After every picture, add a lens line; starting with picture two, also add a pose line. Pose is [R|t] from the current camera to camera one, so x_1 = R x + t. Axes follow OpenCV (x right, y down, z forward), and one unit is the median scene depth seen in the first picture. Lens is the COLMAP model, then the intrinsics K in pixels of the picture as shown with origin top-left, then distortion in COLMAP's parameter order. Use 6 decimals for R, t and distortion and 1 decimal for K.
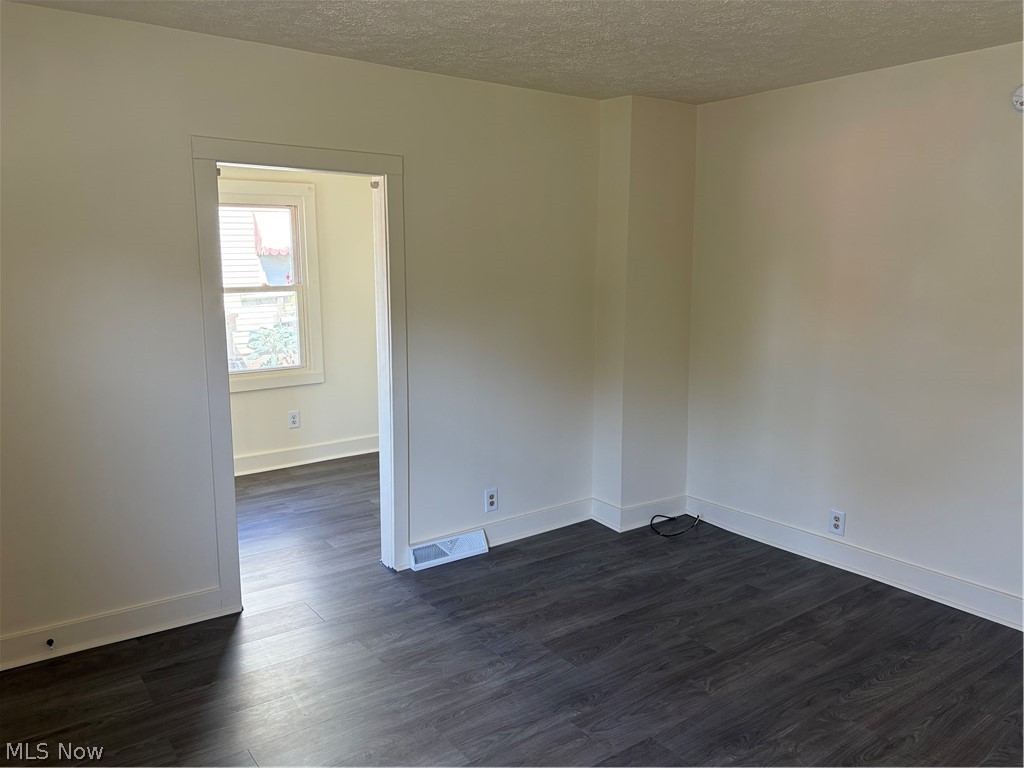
lens RADIAL K [[775.7, 0, 508.4], [0, 775.7, 389.6], [0, 0, 1]] dist [0.039862, -0.035981]
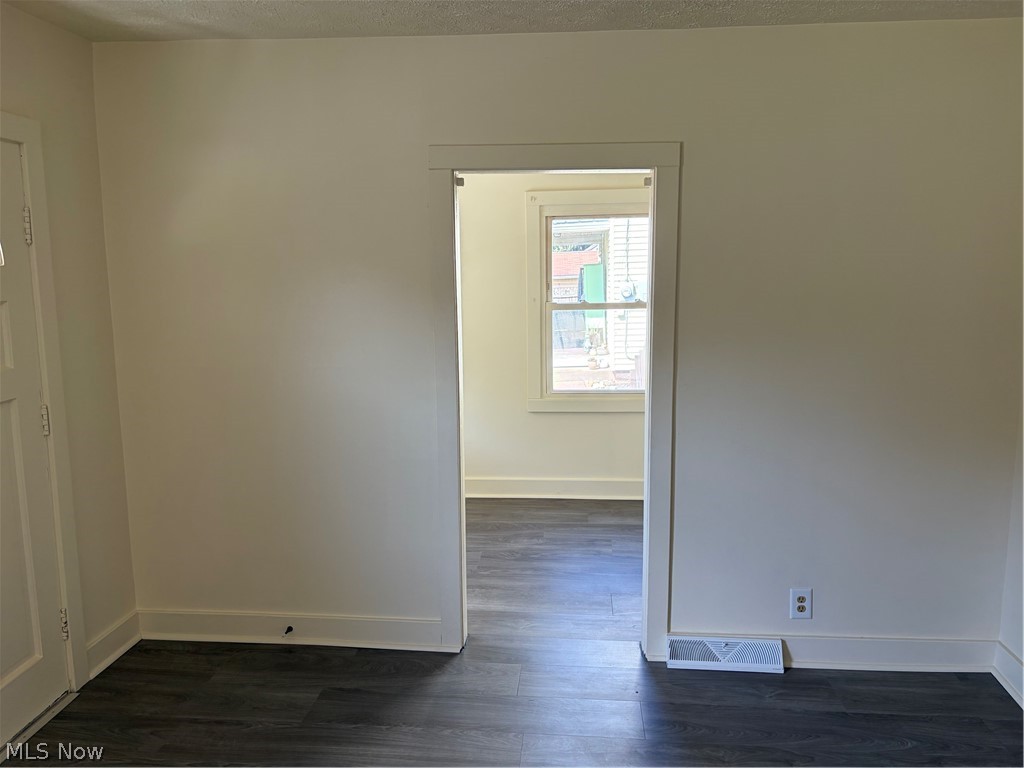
lens RADIAL K [[775.7, 0, 508.4], [0, 775.7, 389.6], [0, 0, 1]] dist [0.039862, -0.035981]
pose [[0.757291, 0.095503, -0.646057, 0.235681], [-0.102450, 0.994374, 0.026904, -0.050609], [0.644992, 0.045814, 0.762815, 0.273602]]
